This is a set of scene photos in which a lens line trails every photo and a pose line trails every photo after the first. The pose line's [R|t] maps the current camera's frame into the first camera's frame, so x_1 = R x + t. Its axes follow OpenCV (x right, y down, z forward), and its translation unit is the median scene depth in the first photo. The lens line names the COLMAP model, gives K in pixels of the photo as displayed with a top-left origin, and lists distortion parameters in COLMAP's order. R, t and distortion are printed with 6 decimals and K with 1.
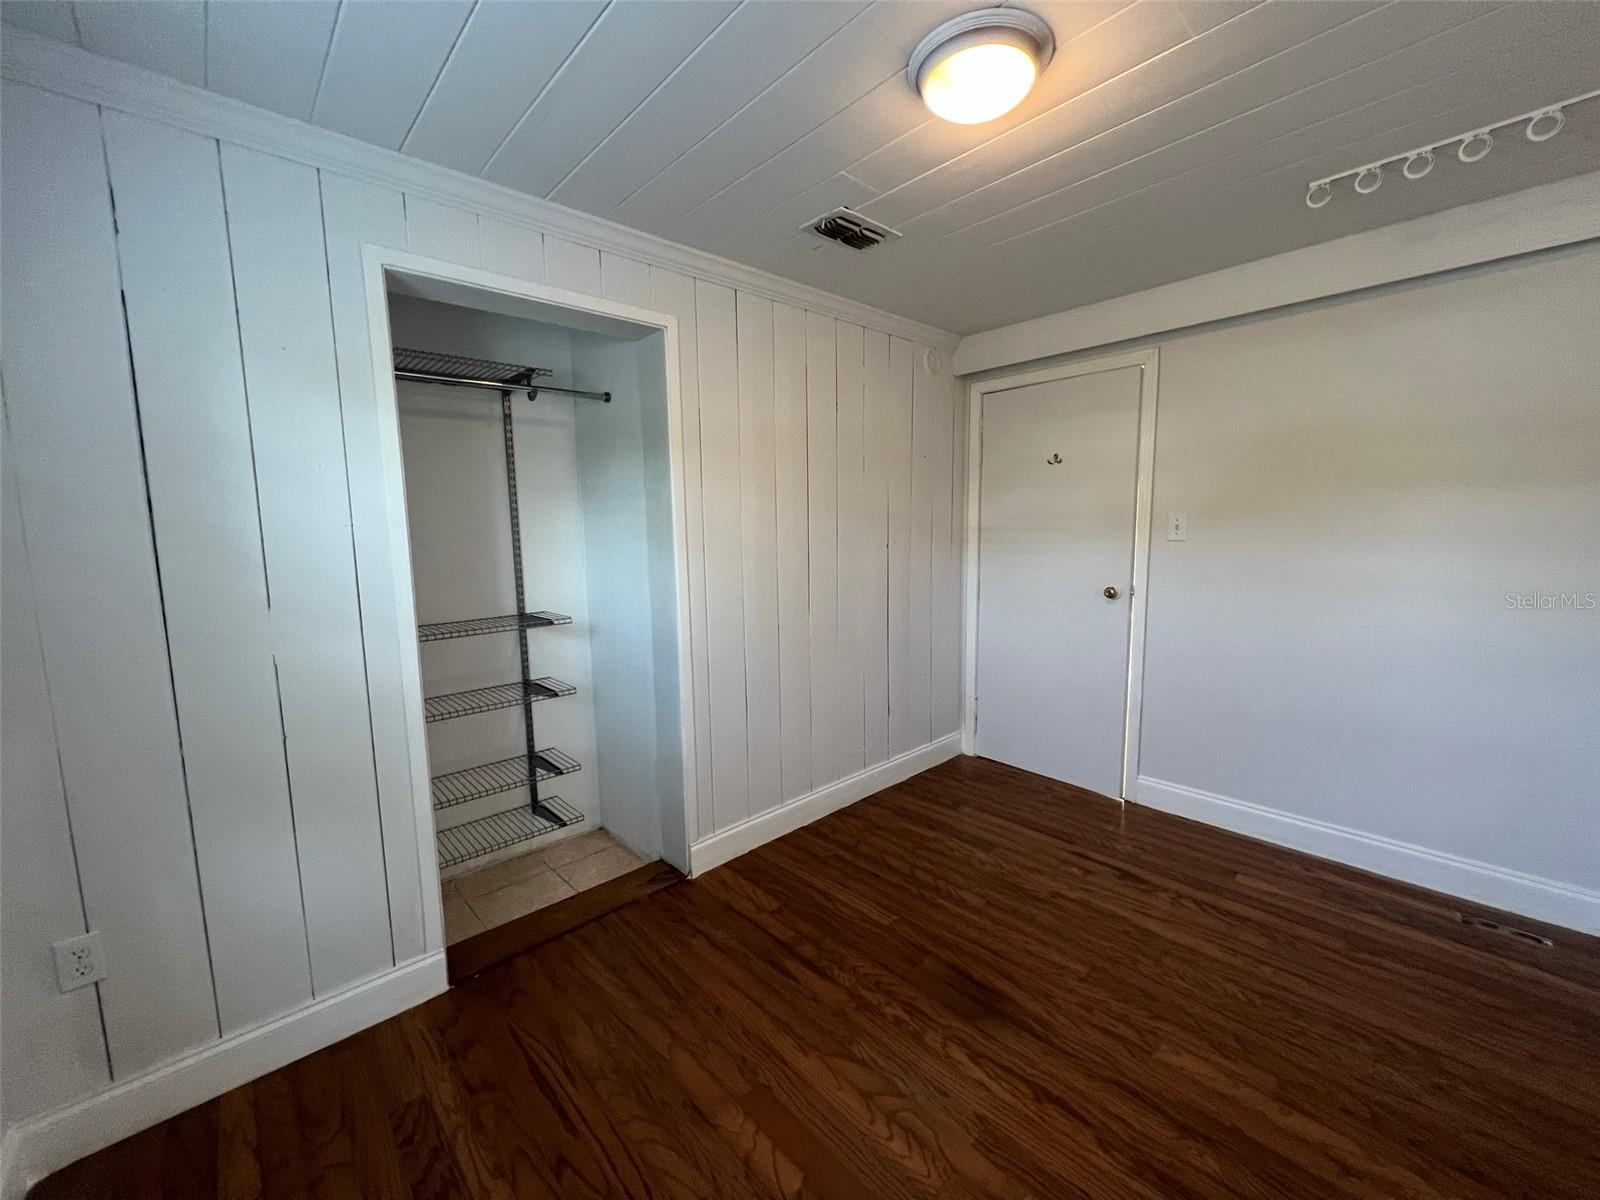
lens RADIAL K [[640.6, 0, 794.1], [0, 640.6, 598.6], [0, 0, 1]] dist [0.000450, 0.000262]
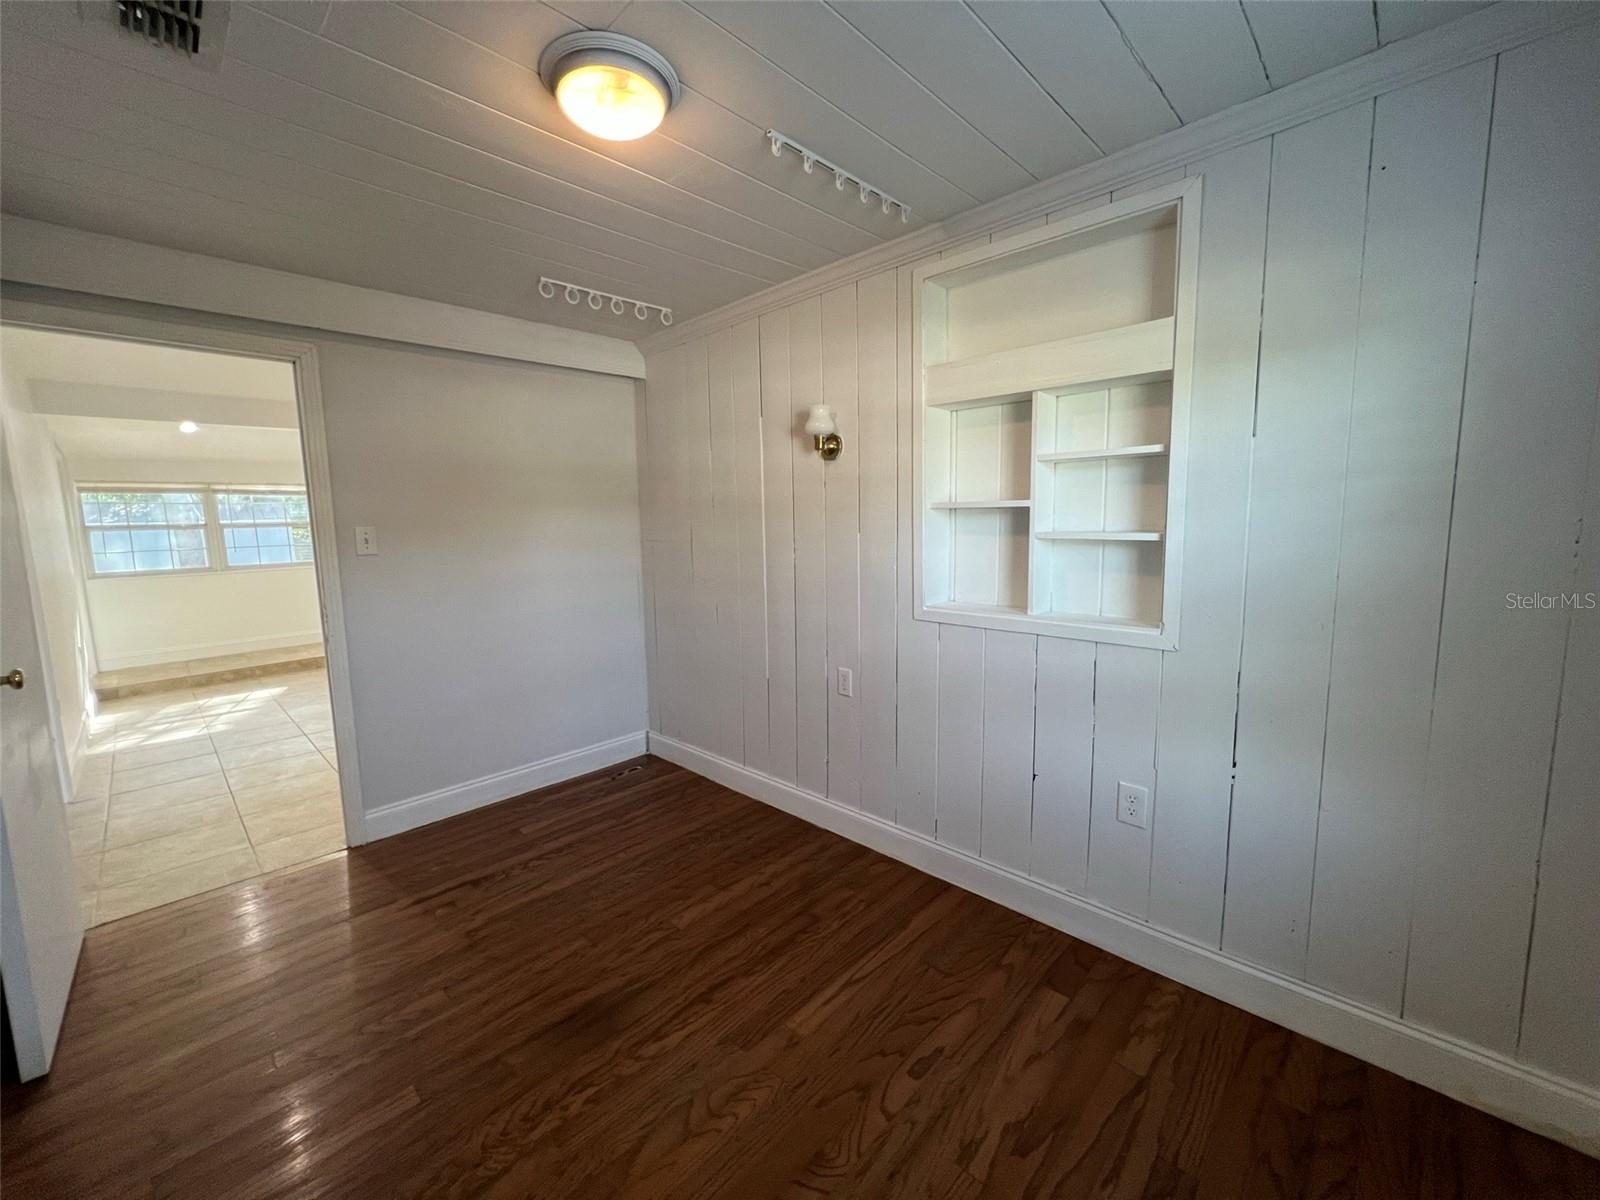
lens RADIAL K [[640.6, 0, 794.1], [0, 640.6, 598.6], [0, 0, 1]] dist [0.000450, 0.000262]
pose [[-0.058068, -0.100826, 0.993208, -0.626065], [0.140866, 0.984105, 0.108137, -0.061596], [-0.988324, 0.146188, -0.042942, 0.648753]]
